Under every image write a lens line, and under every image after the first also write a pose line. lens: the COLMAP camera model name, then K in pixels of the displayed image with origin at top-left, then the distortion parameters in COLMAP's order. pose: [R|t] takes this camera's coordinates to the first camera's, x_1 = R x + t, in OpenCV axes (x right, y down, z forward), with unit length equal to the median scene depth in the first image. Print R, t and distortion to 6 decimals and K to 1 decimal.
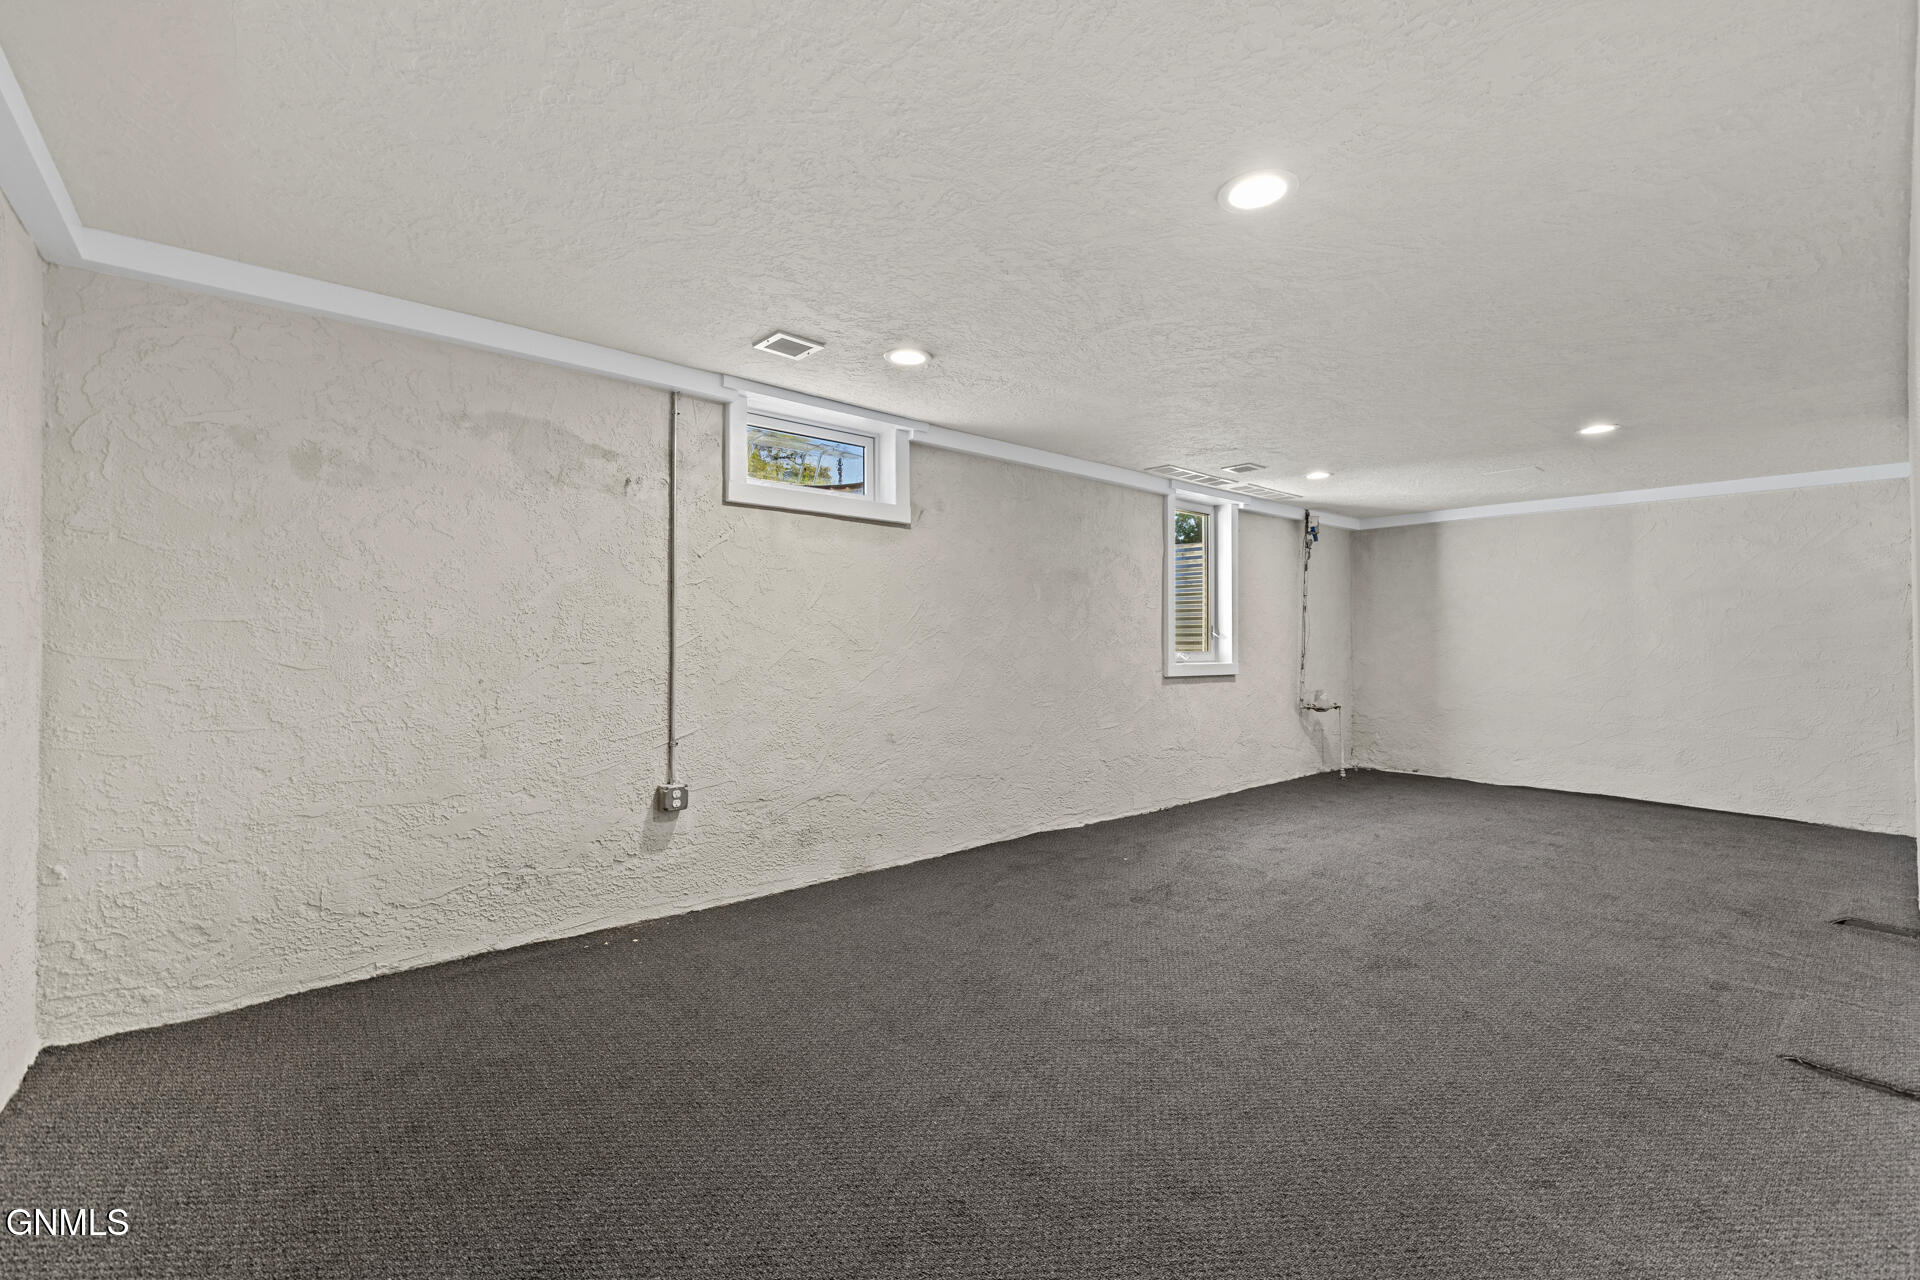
lens RADIAL K [[815.2, 0, 958.6], [0, 815.2, 615.7], [0, 0, 1]] dist [-0.001934, -0.000116]
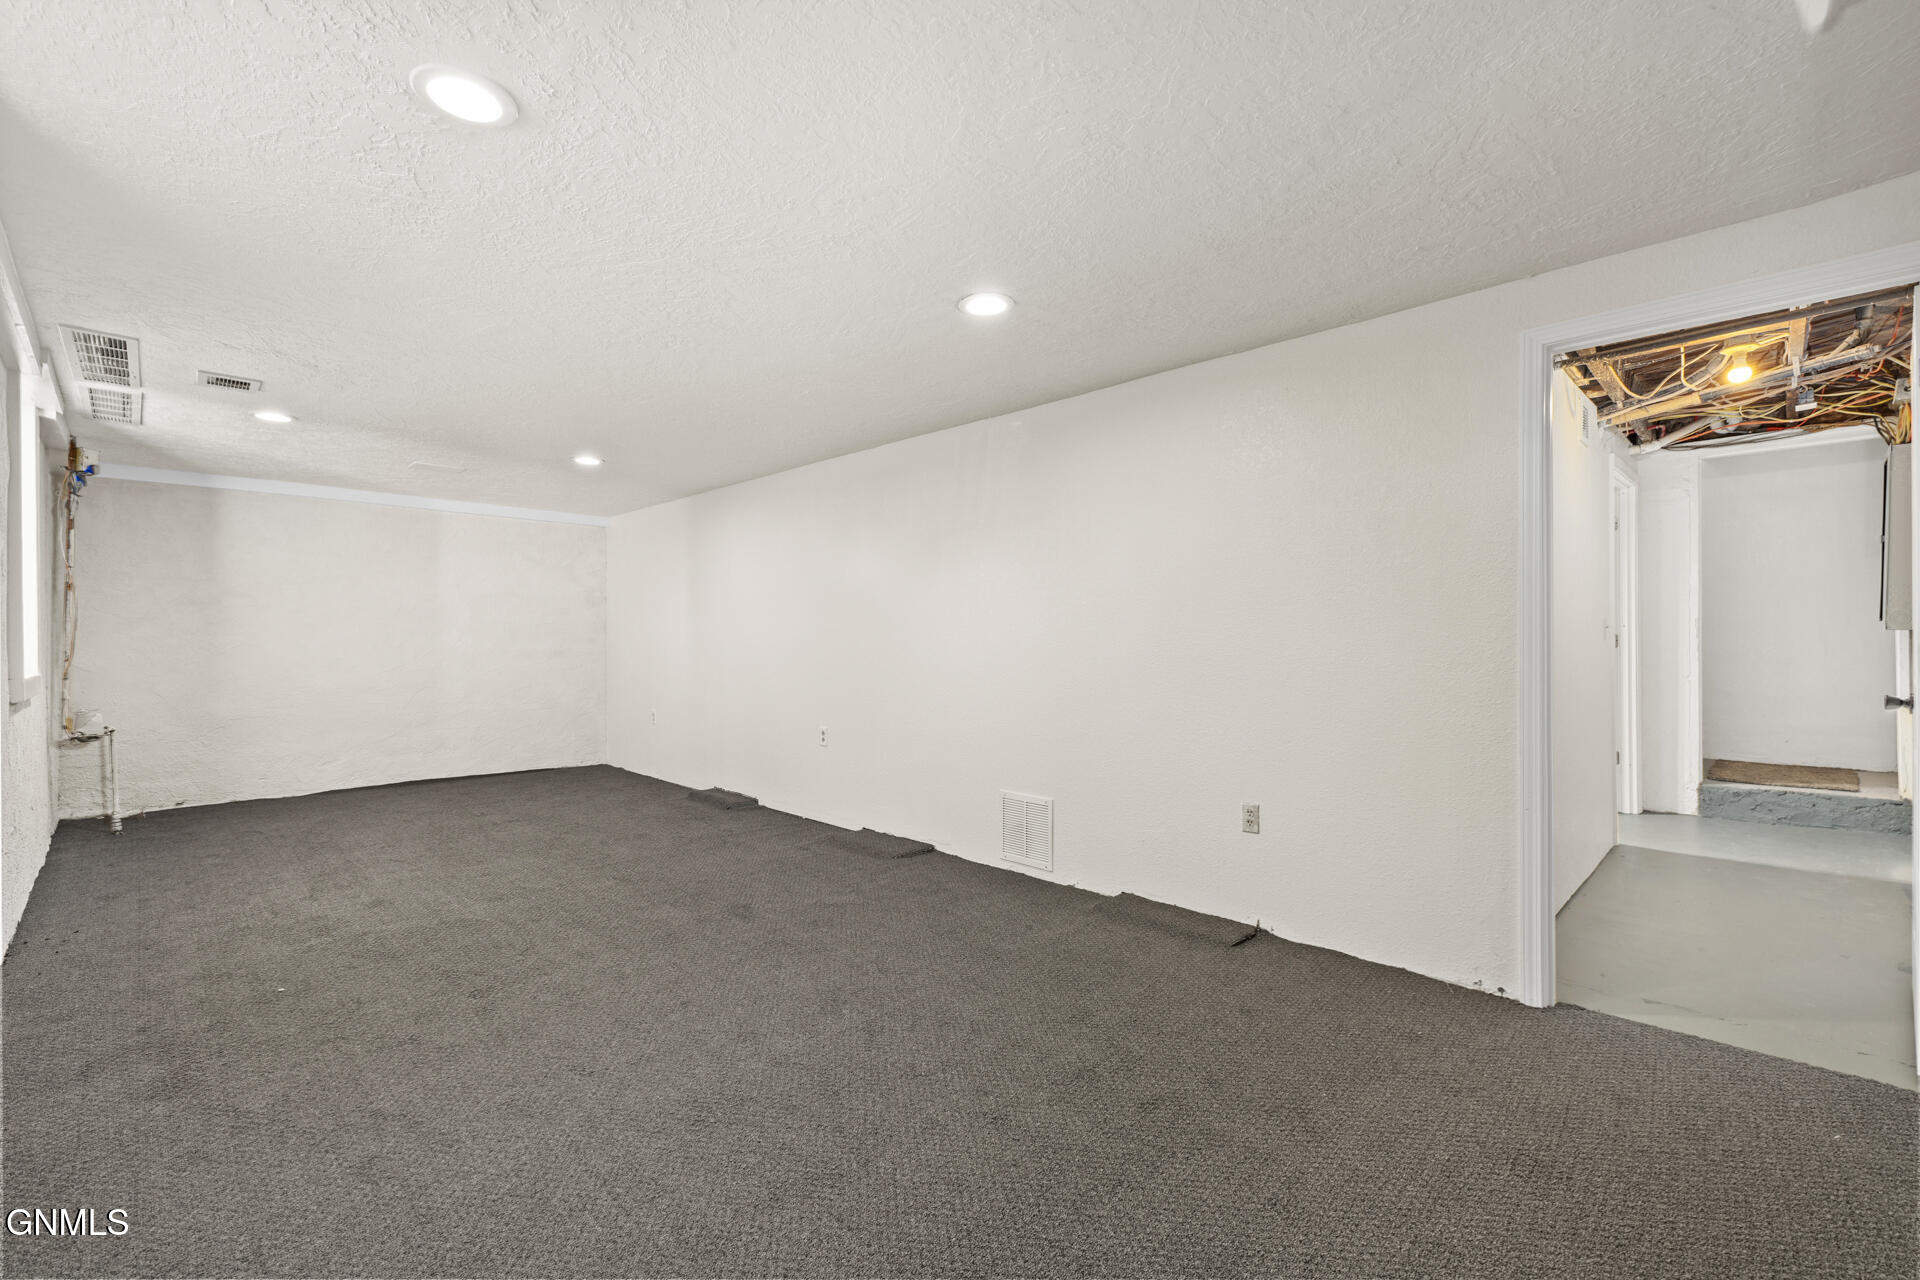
lens RADIAL K [[815.2, 0, 958.6], [0, 815.2, 615.7], [0, 0, 1]] dist [-0.001934, -0.000116]
pose [[-0.084095, 0.017770, 0.996299, -0.558852], [-0.027949, 0.999406, -0.020185, 0.013021], [-0.996066, -0.029543, -0.083549, 0.655117]]
